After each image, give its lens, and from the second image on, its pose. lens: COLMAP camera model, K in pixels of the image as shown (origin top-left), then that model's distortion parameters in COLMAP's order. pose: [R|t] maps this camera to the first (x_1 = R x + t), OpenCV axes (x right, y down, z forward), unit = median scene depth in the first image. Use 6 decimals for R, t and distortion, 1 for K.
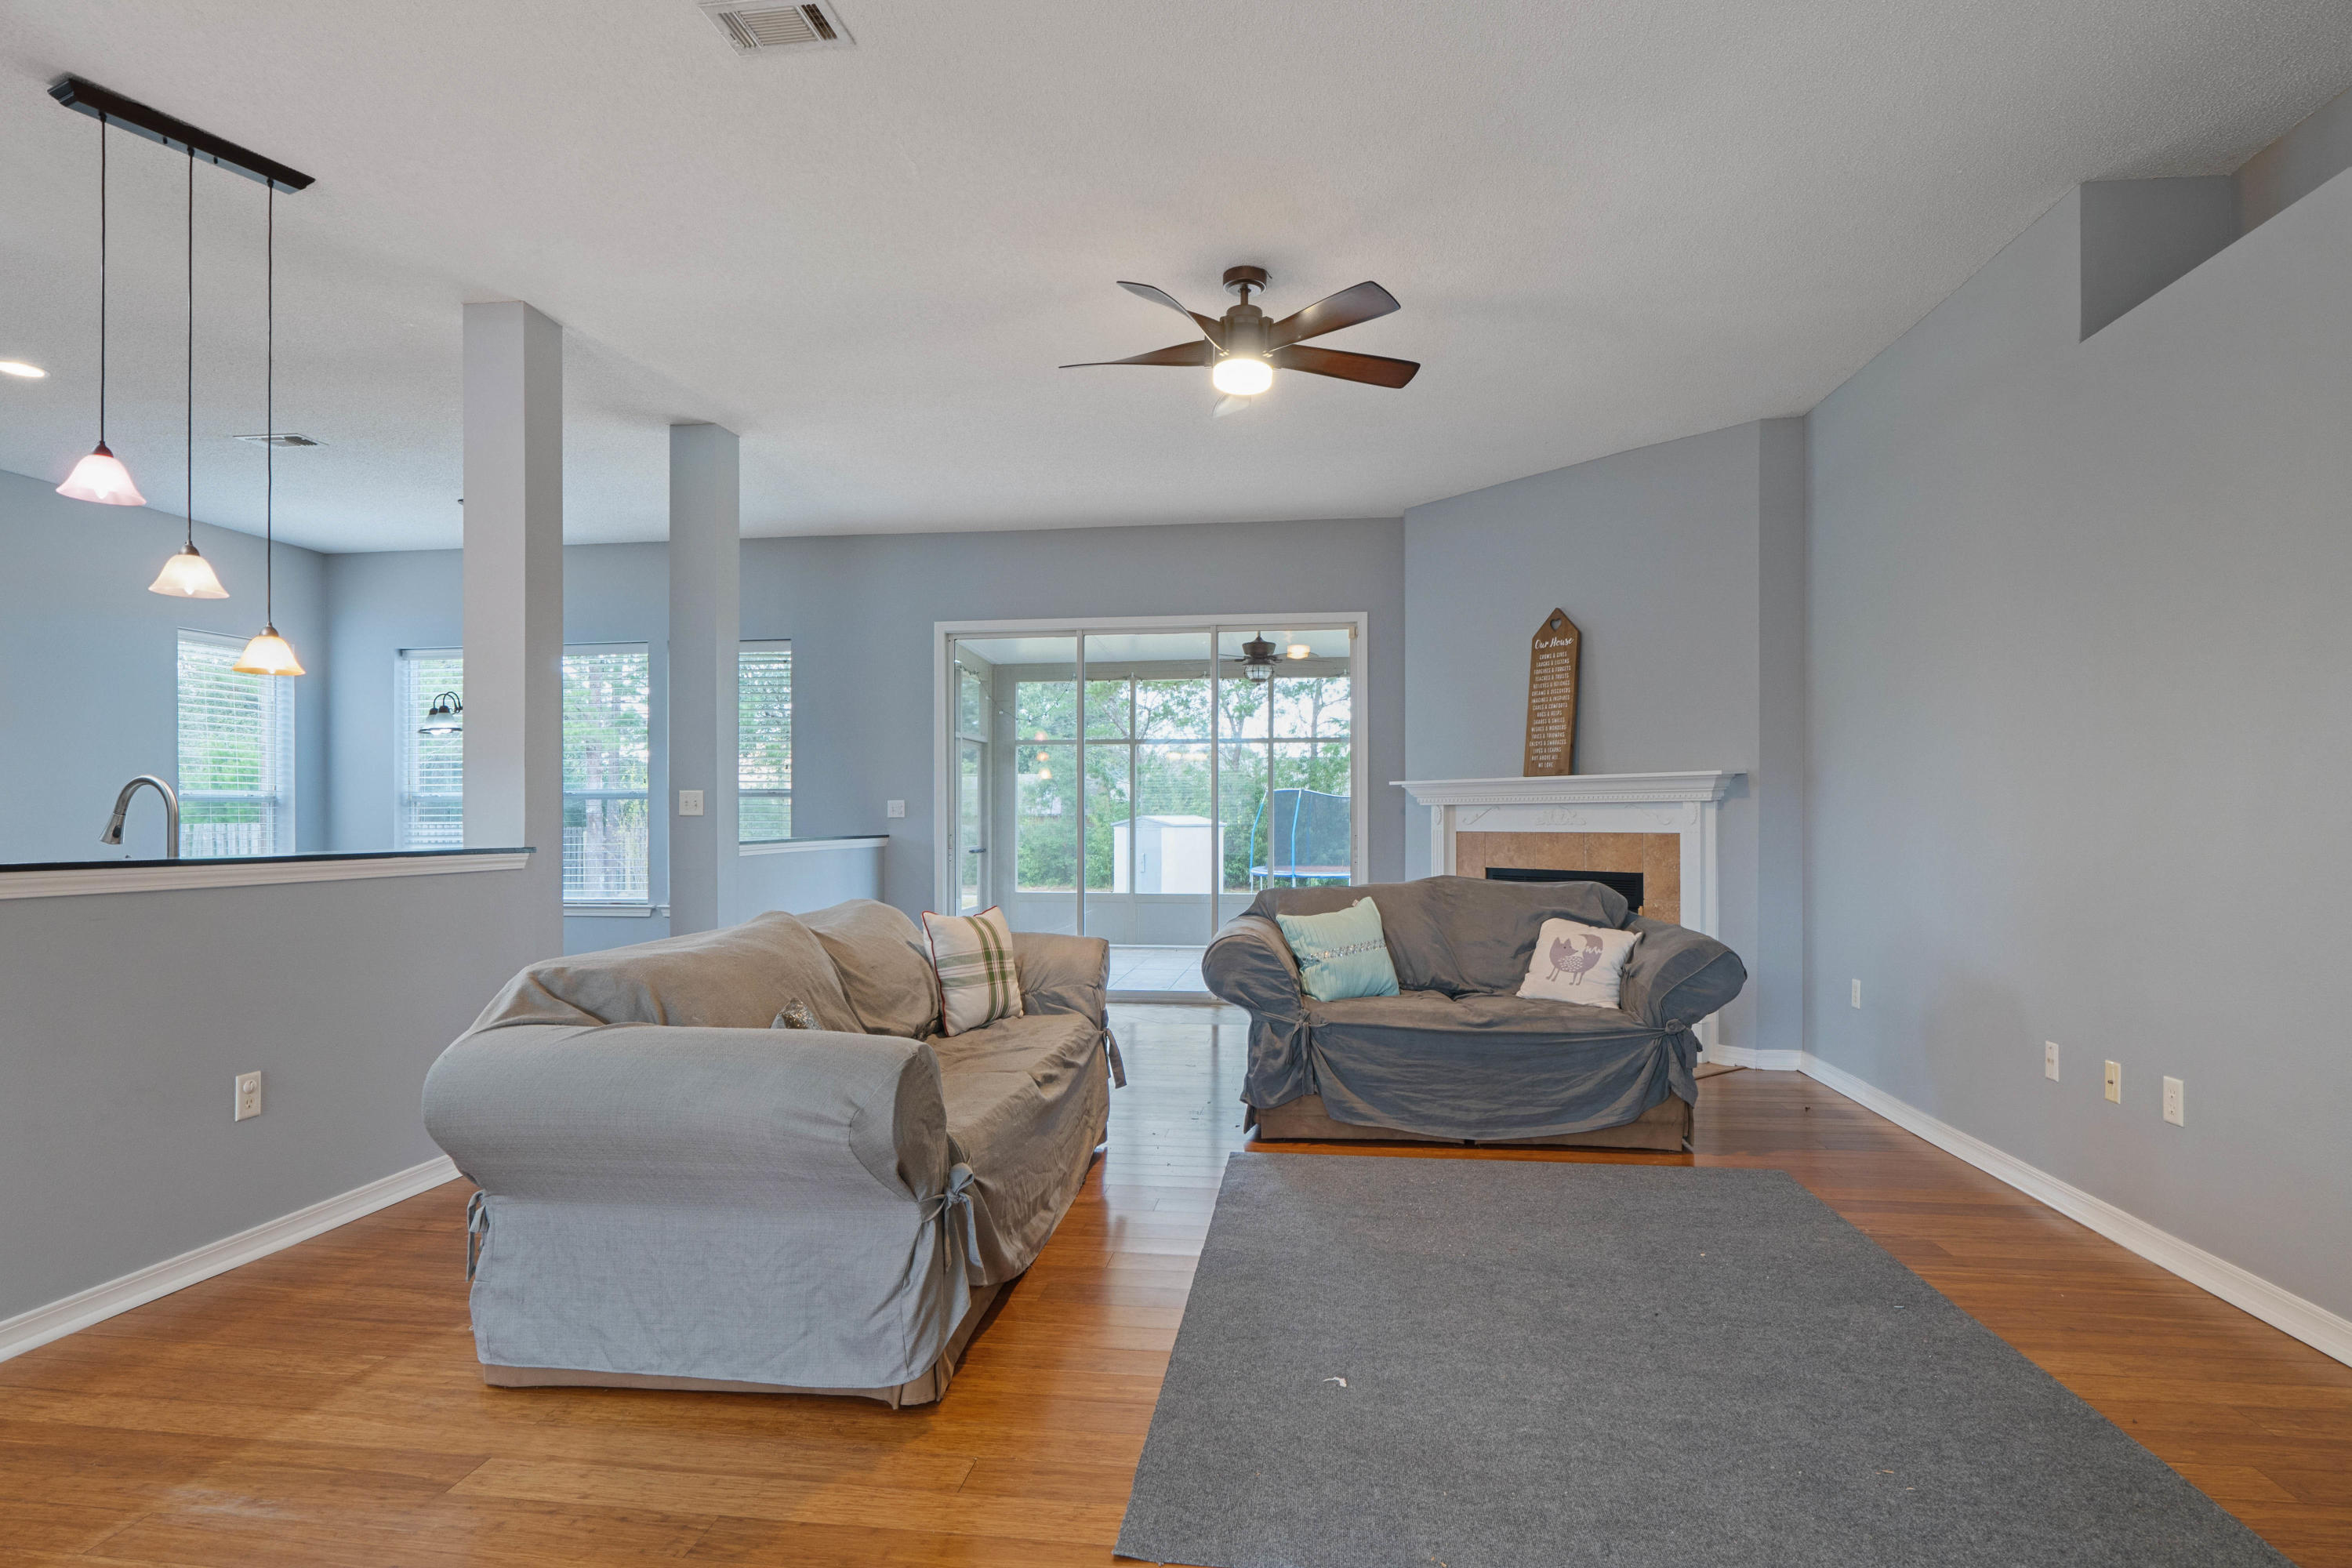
lens RADIAL K [[1262.5, 0, 1169.0], [0, 1262.5, 812.0], [0, 0, 1]] dist [-0.005312, 0.000264]
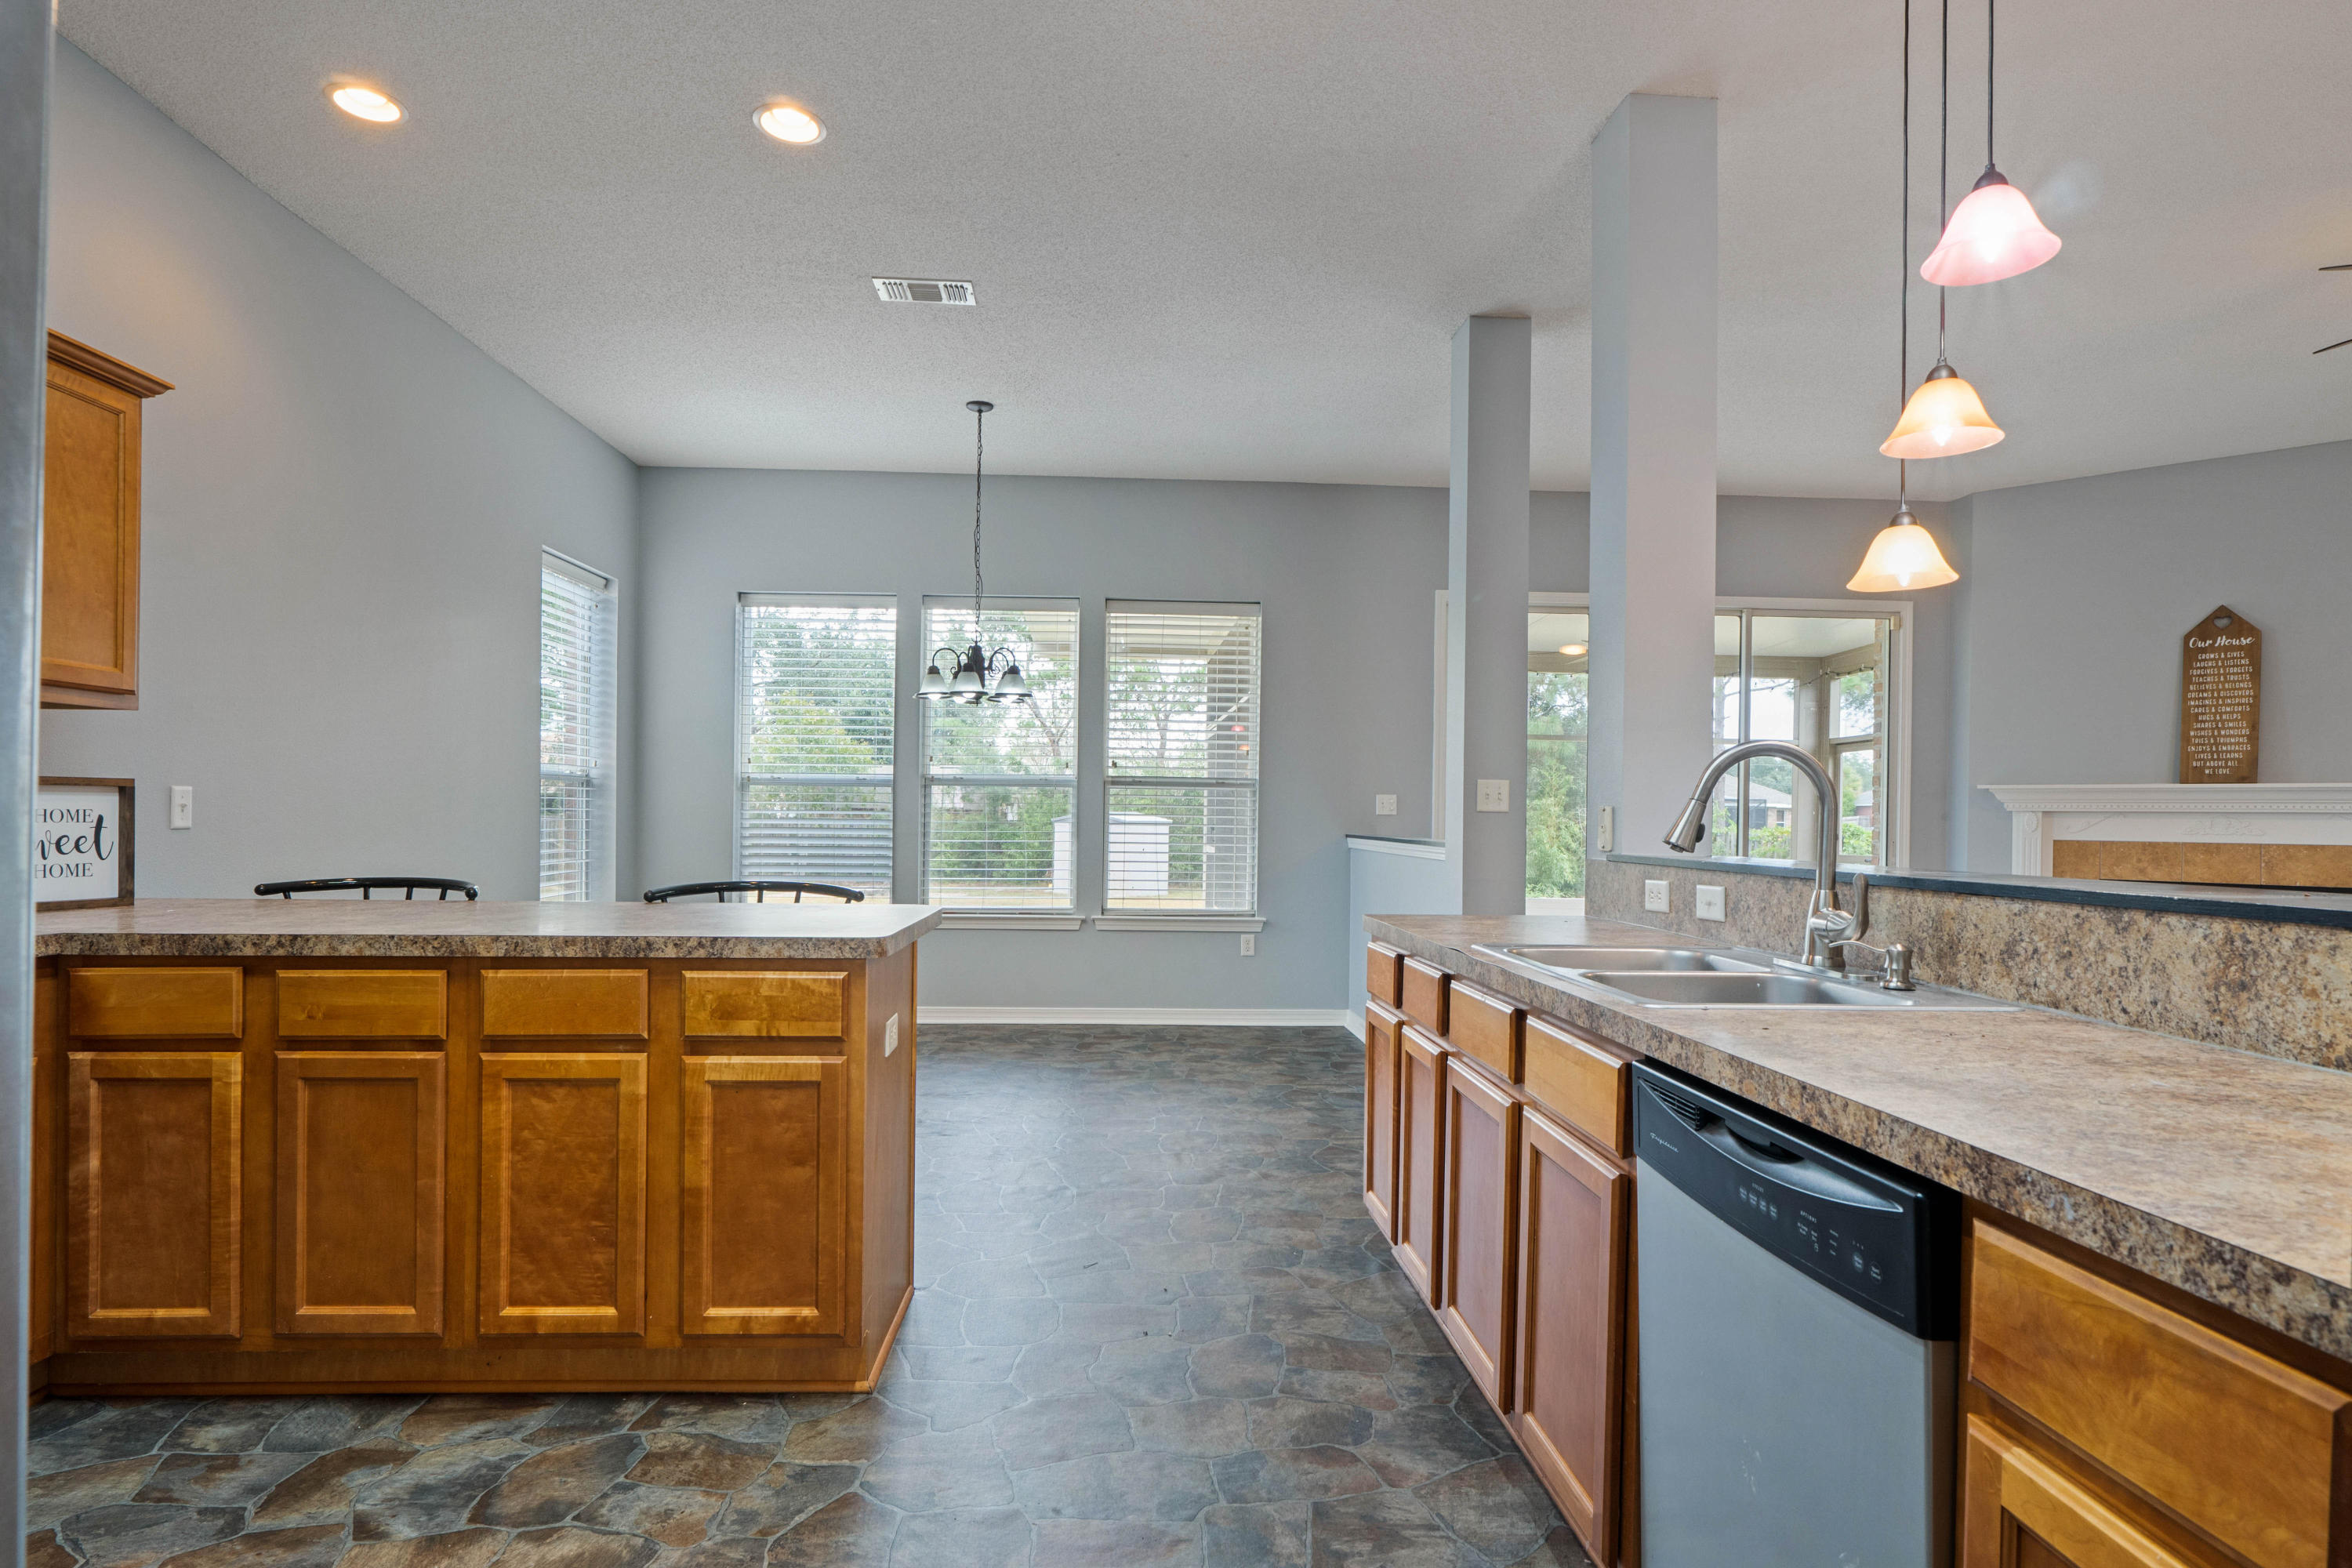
lens RADIAL K [[1262.5, 0, 1149.3], [0, 1262.5, 822.8], [0, 0, 1]] dist [-0.005312, 0.000264]
pose [[0.982910, 0.014568, 0.183507, -0.534088], [-0.016750, 0.999806, 0.010343, 0.003519], [-0.183321, -0.013240, 0.982964, 0.184841]]
